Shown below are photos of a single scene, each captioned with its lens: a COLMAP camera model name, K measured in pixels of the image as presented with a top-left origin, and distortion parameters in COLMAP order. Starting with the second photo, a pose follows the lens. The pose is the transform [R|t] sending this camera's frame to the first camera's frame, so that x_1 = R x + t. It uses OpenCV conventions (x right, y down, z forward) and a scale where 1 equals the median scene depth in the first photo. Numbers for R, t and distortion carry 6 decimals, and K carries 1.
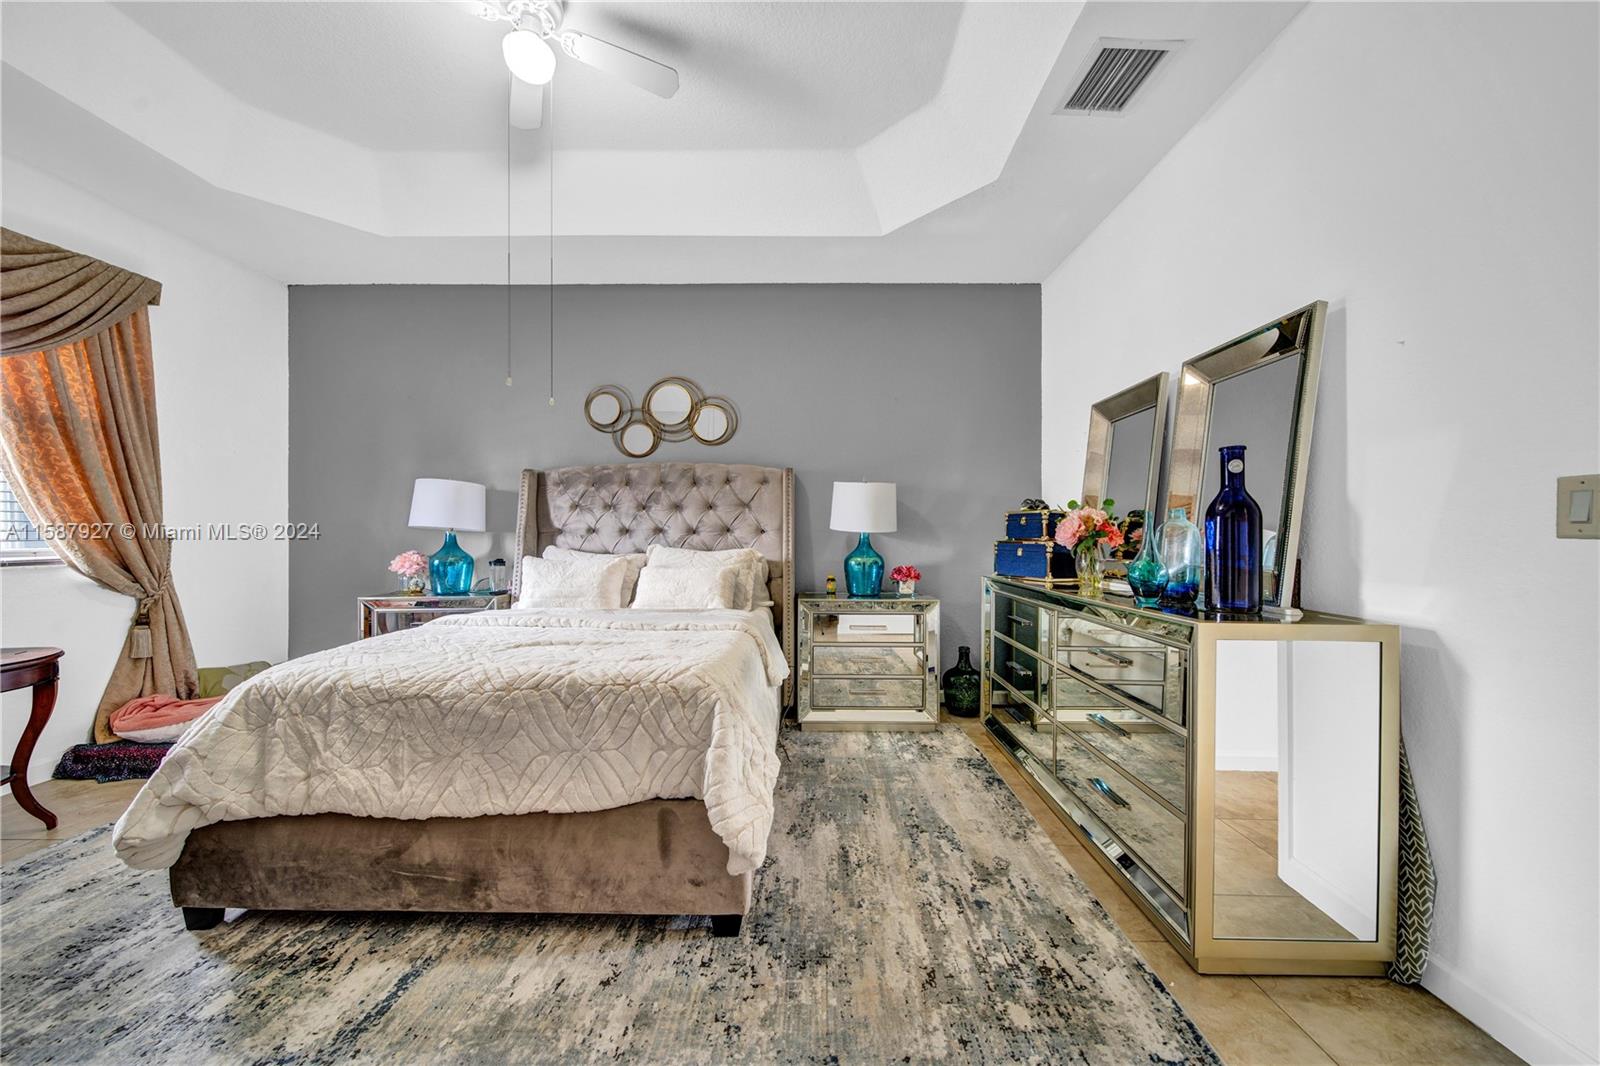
lens RADIAL K [[548.6, 0, 790.9], [0, 548.6, 530.7], [0, 0, 1]] dist [-0.000124, -0.002021]
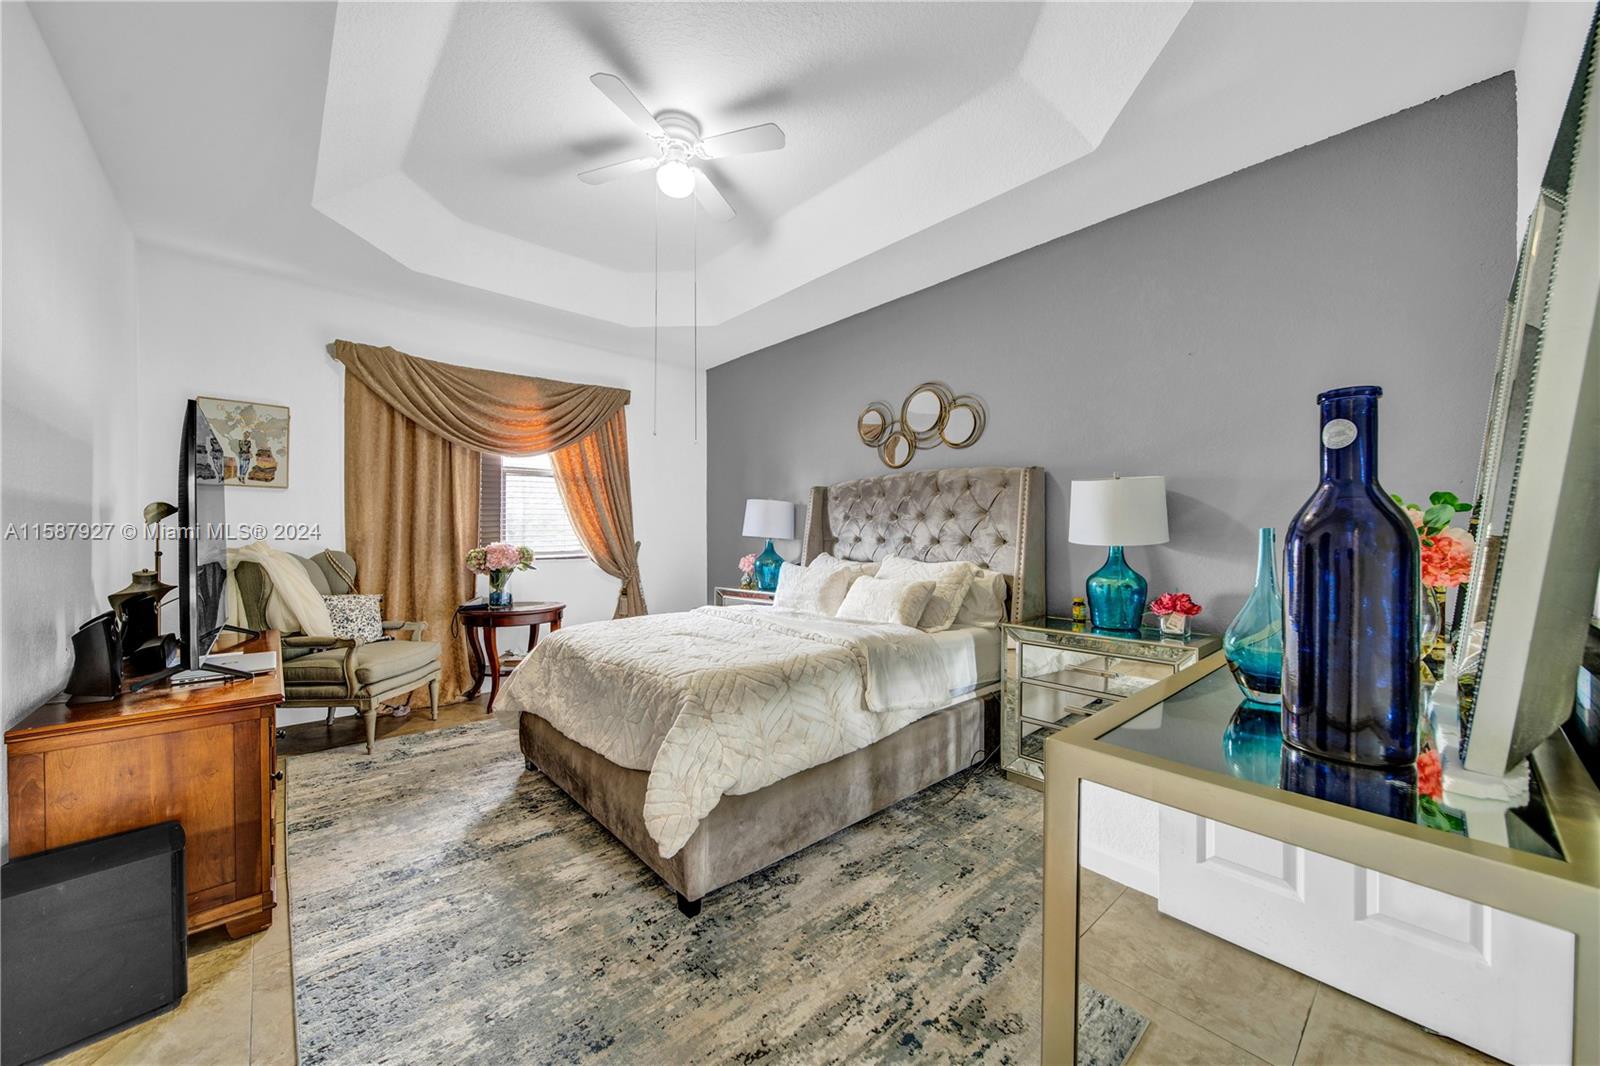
lens RADIAL K [[548.6, 0, 790.9], [0, 548.6, 530.7], [0, 0, 1]] dist [-0.000124, -0.002021]
pose [[0.705964, -0.006463, -0.708218, 0.366630], [0.006026, 0.999977, -0.003119, -0.017327], [0.708222, -0.002066, 0.705987, 0.158819]]
